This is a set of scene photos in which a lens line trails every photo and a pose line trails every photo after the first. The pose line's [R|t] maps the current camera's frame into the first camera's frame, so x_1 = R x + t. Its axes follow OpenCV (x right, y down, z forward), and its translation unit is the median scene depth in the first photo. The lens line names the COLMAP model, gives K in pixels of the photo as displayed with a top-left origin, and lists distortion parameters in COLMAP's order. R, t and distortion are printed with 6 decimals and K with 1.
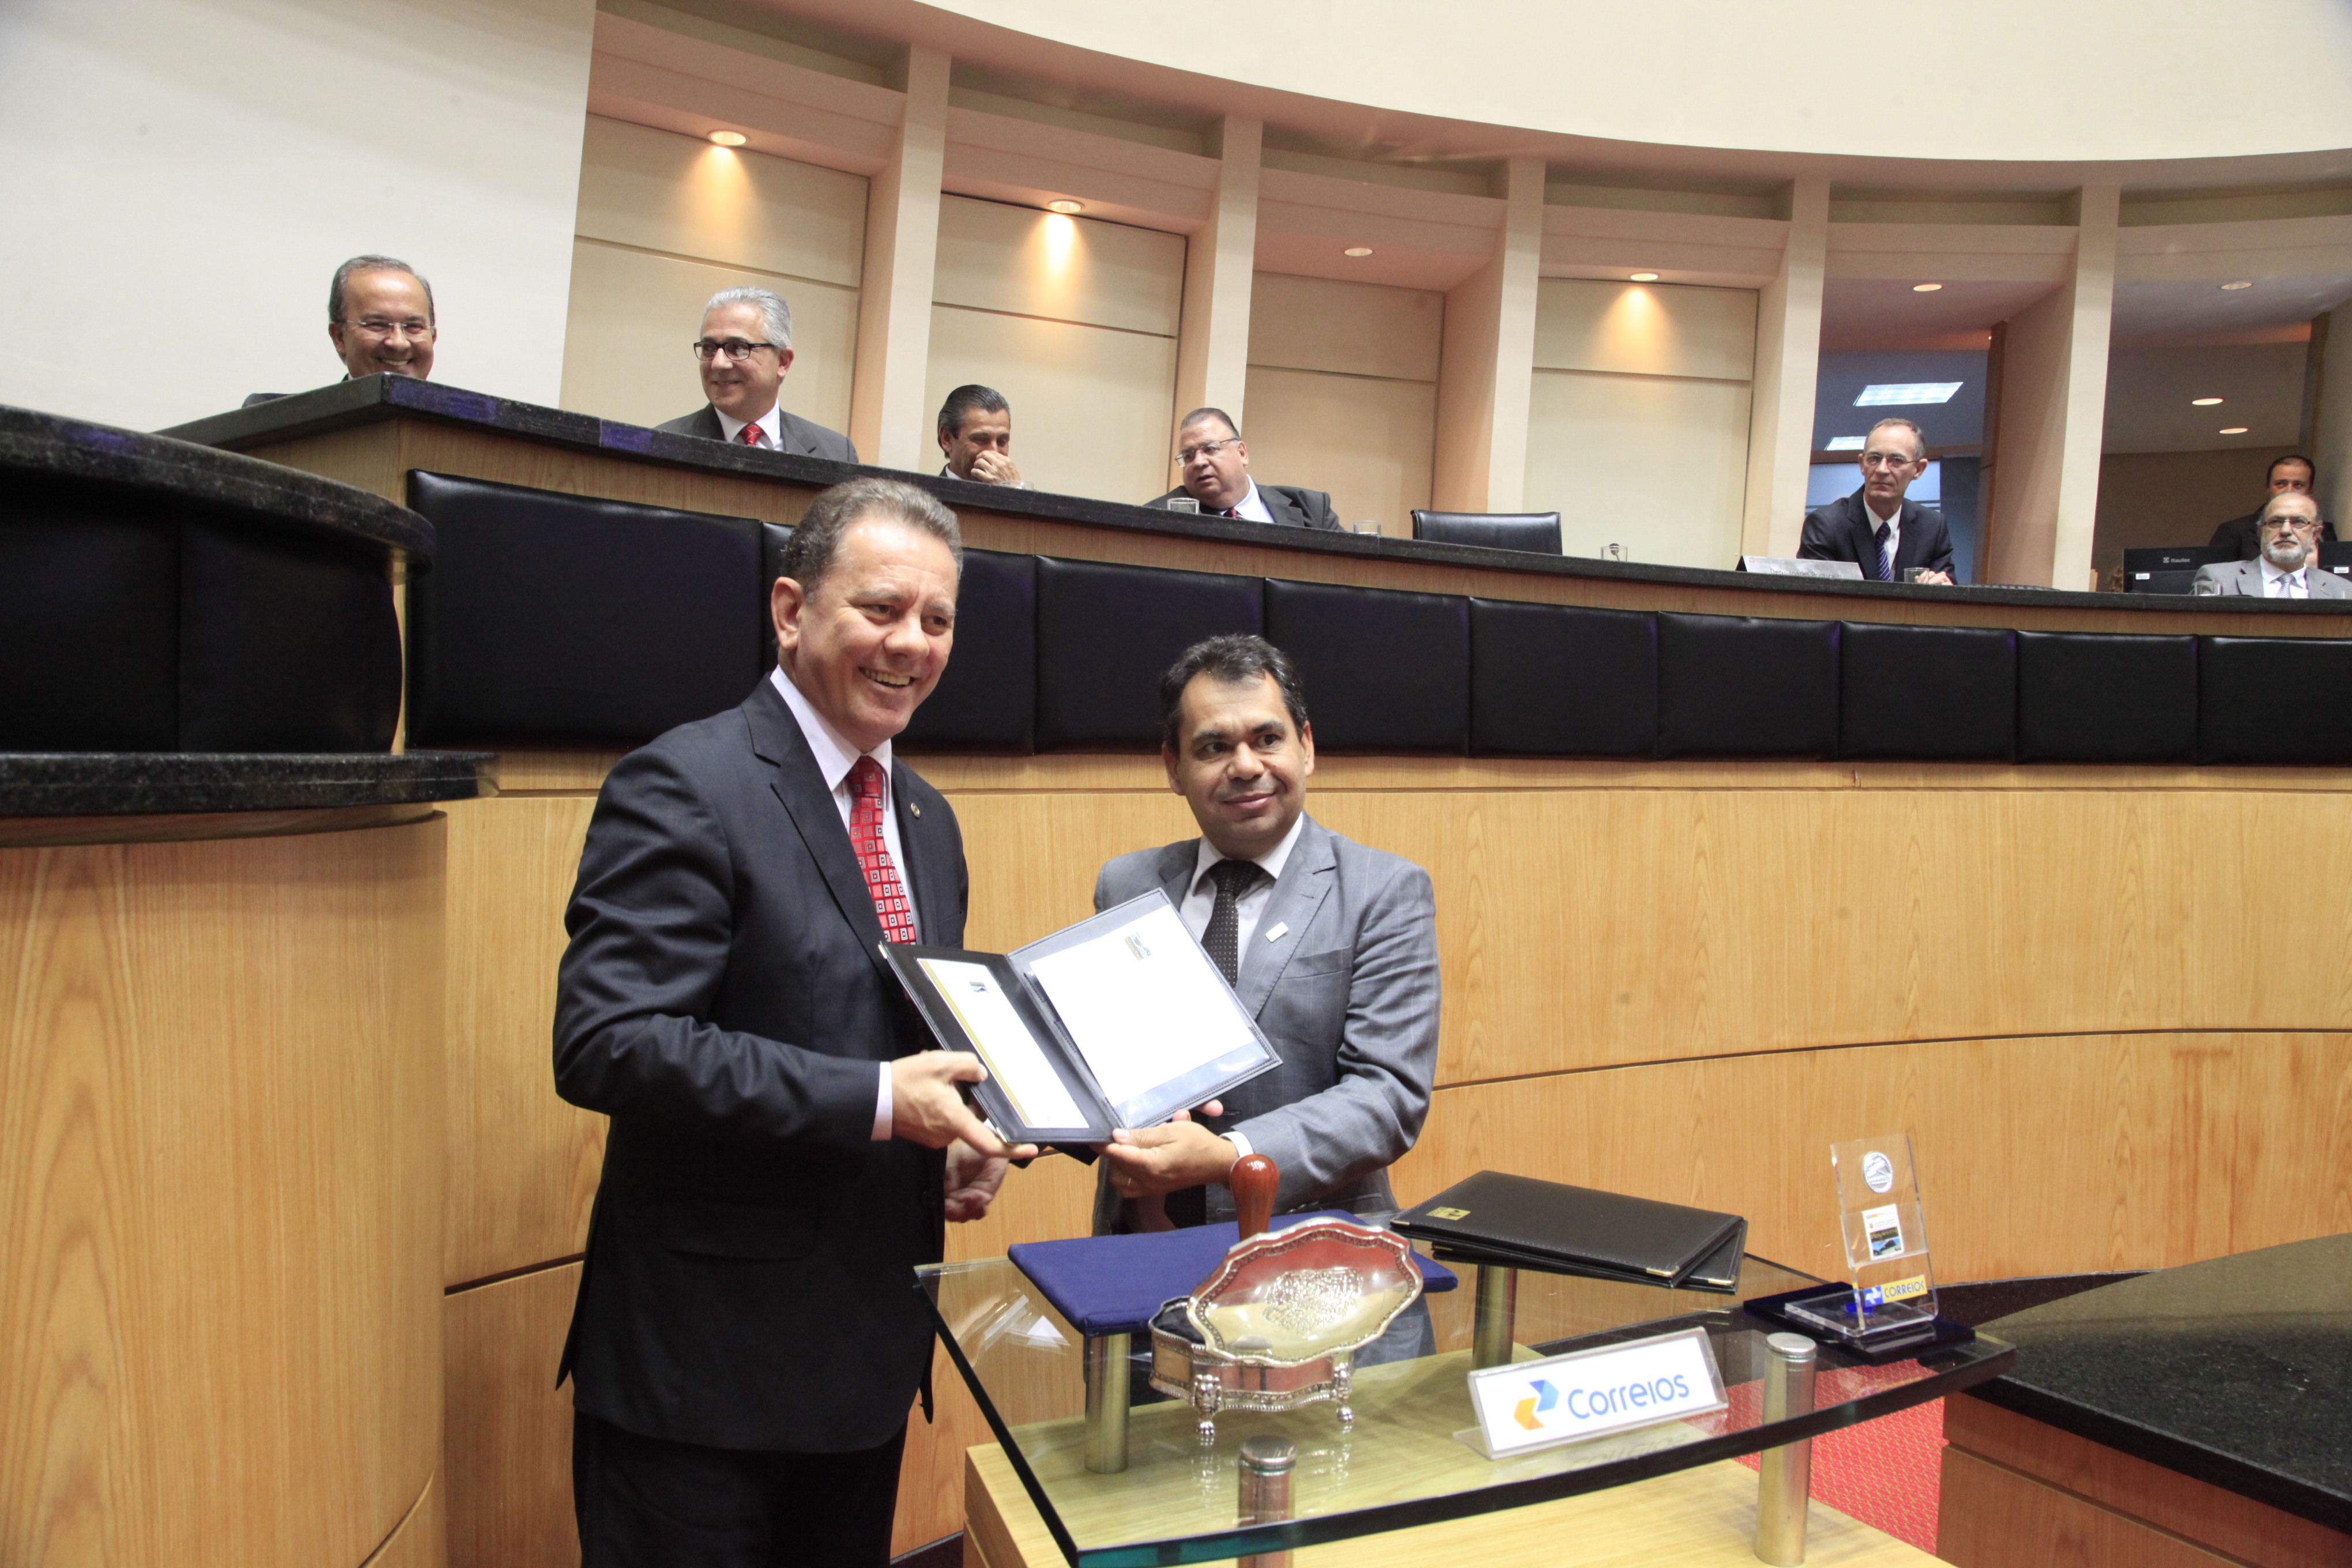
lens RADIAL K [[1614.1, 0, 1170.7], [0, 1614.1, 799.8], [0, 0, 1]] dist [-0.116976, 0.065696]
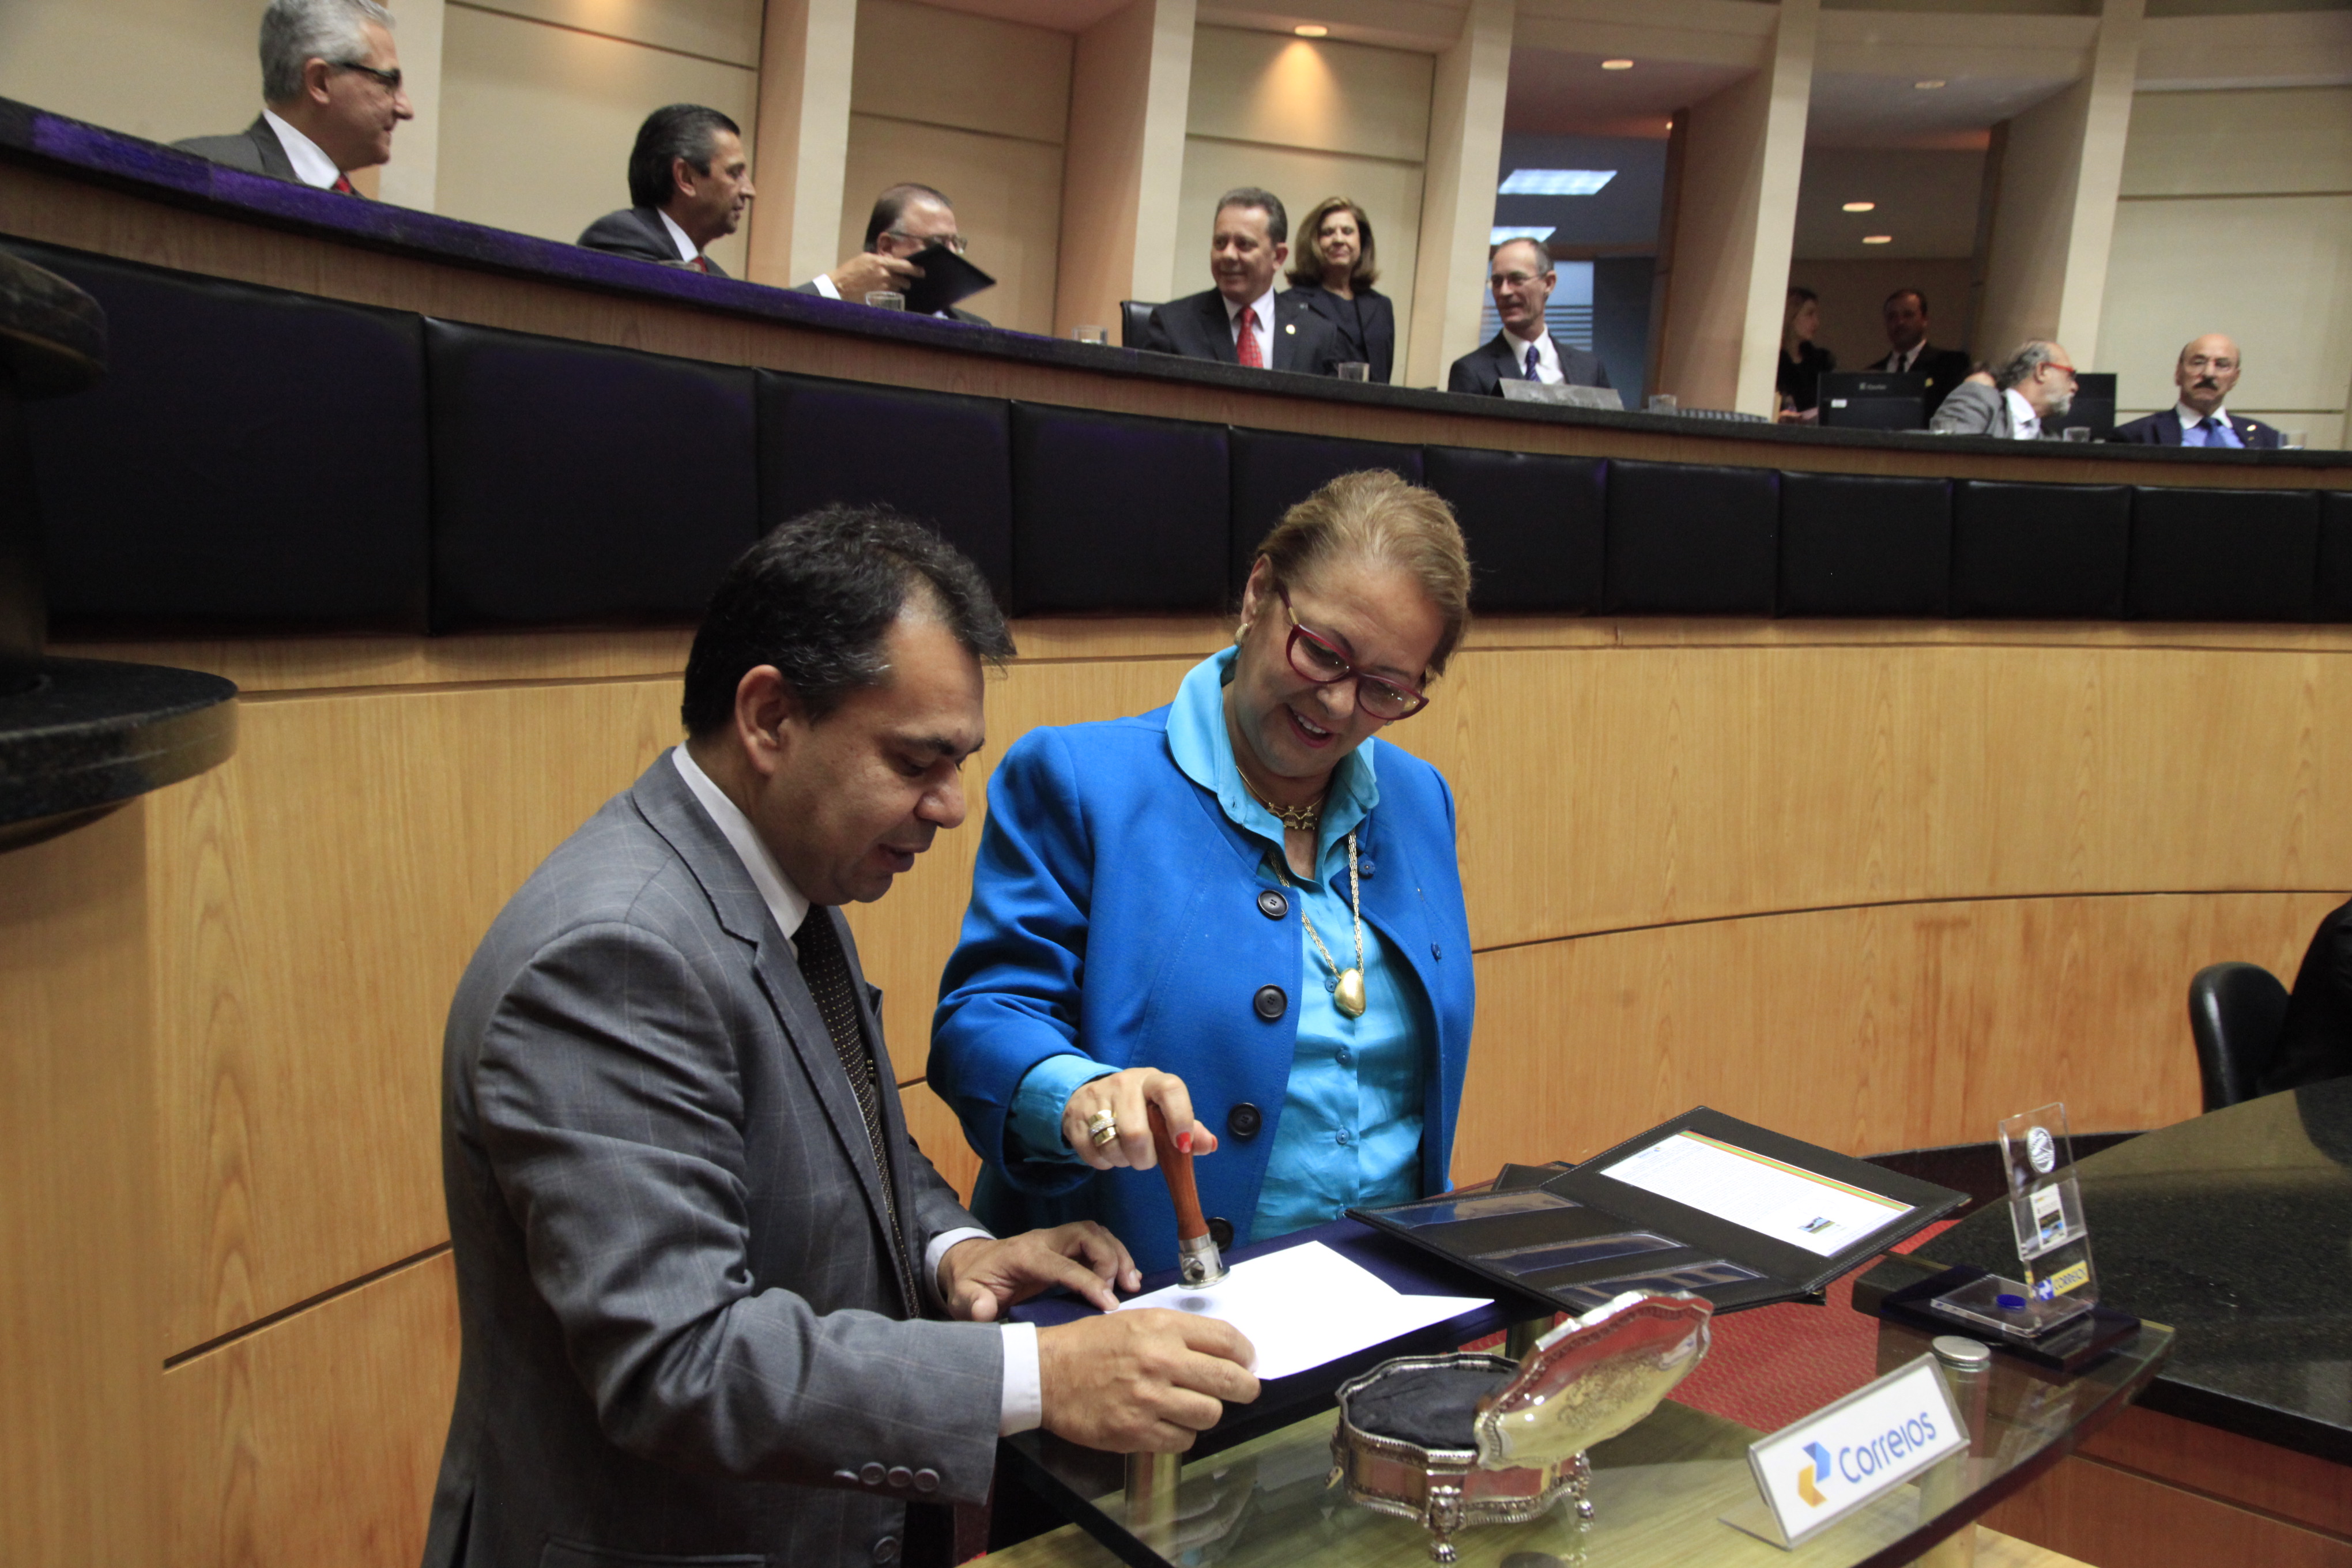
lens RADIAL K [[1876.3, 0, 1170.5], [0, 1876.3, 797.4], [0, 0, 1]] dist [-0.075040, 0.081705]
pose [[0.962105, -0.028151, 0.271223, -0.105736], [0.003681, 0.995907, 0.090310, -0.019895], [-0.272655, -0.085889, 0.958270, 0.053128]]
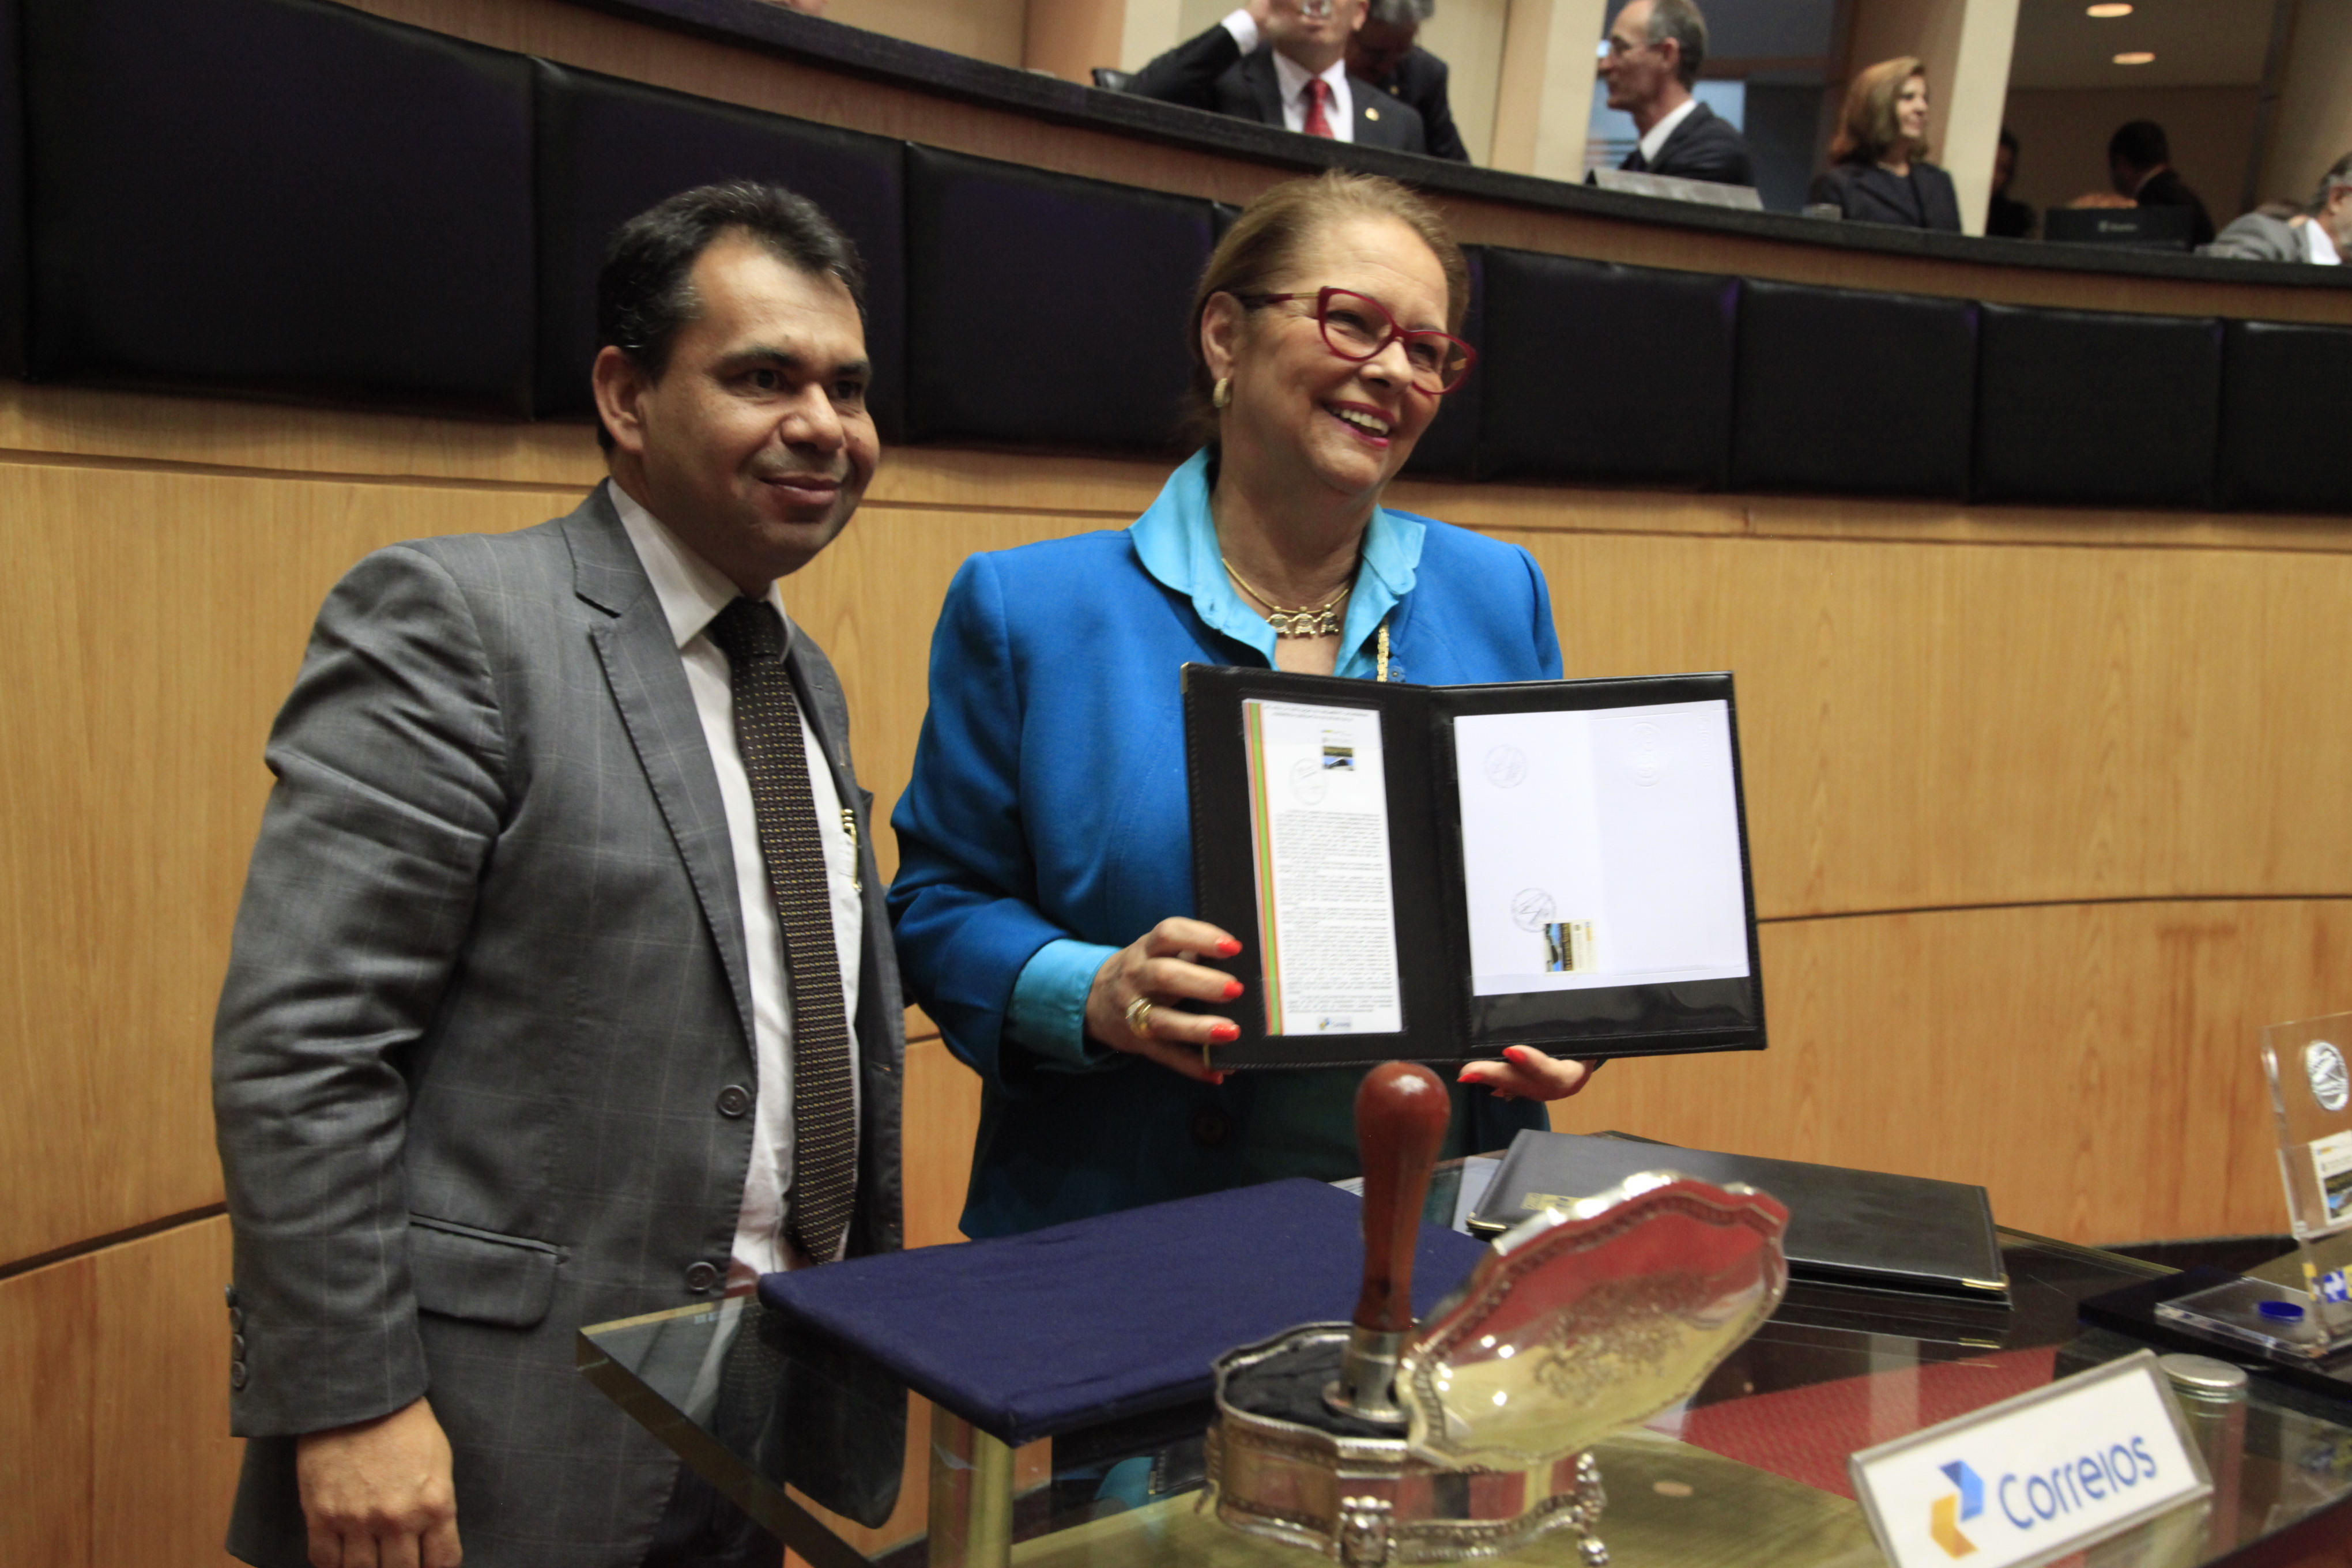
lens RADIAL K [[2423.8, 0, 1168.7], [0, 2423.8, 794.9], [0, 0, 1]] dist [0.027524, 0.042709]
pose [[0.964710, -0.008866, 0.263165, -0.072099], [-0.012962, 0.996623, 0.081090, 0.022959], [-0.262995, -0.081639, 0.961337, 0.087091]]
